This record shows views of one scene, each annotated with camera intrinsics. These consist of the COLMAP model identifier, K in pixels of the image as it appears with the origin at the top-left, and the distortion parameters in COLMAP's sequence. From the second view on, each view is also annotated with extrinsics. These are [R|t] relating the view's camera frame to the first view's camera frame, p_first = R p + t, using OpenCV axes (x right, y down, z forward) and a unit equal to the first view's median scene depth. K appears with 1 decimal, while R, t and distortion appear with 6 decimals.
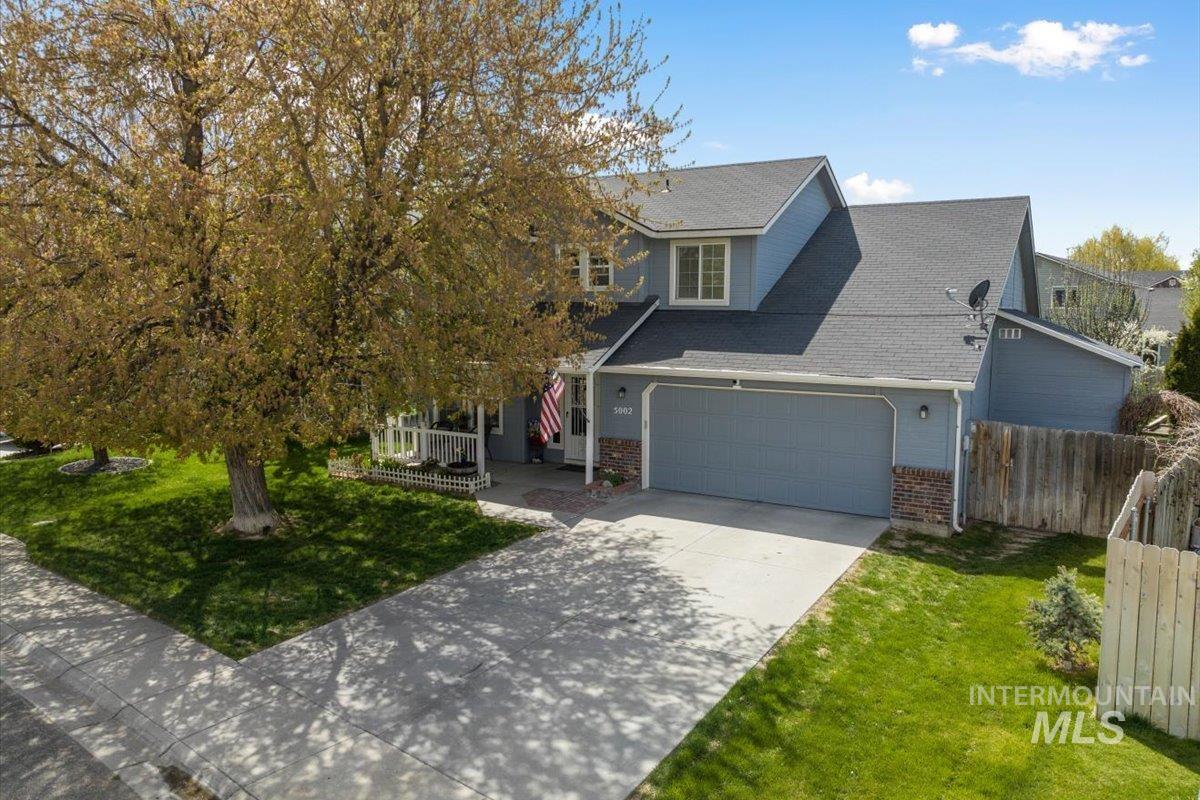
lens RADIAL K [[983.4, 0, 600.0], [0, 983.4, 400.0], [0, 0, 1]] dist [-0.071256, -0.000039]
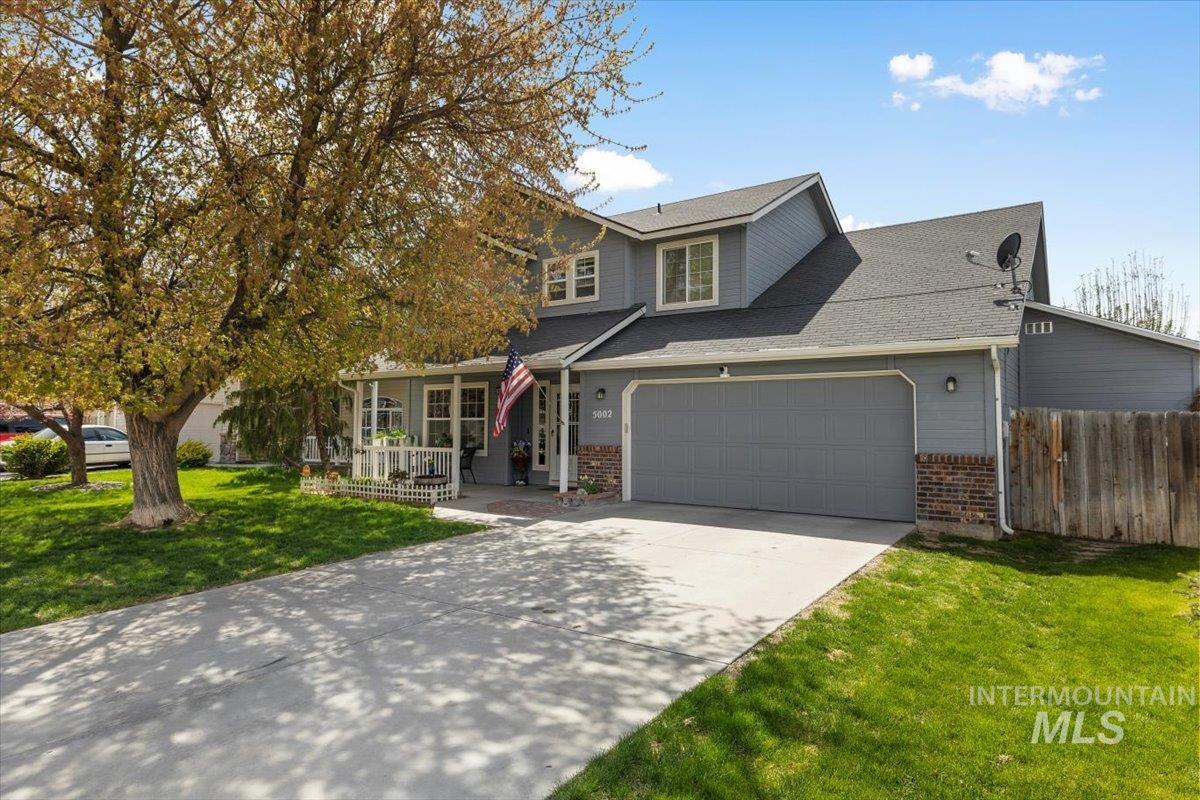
lens RADIAL K [[772.6, 0, 596.4], [0, 772.6, 379.8], [0, 0, 1]] dist [0.004364, 0.000450]
pose [[0.998031, -0.000514, -0.062727, 0.074786], [-0.010475, 0.984560, -0.174735, 0.125124], [0.061848, 0.175048, 0.982615, 0.341199]]
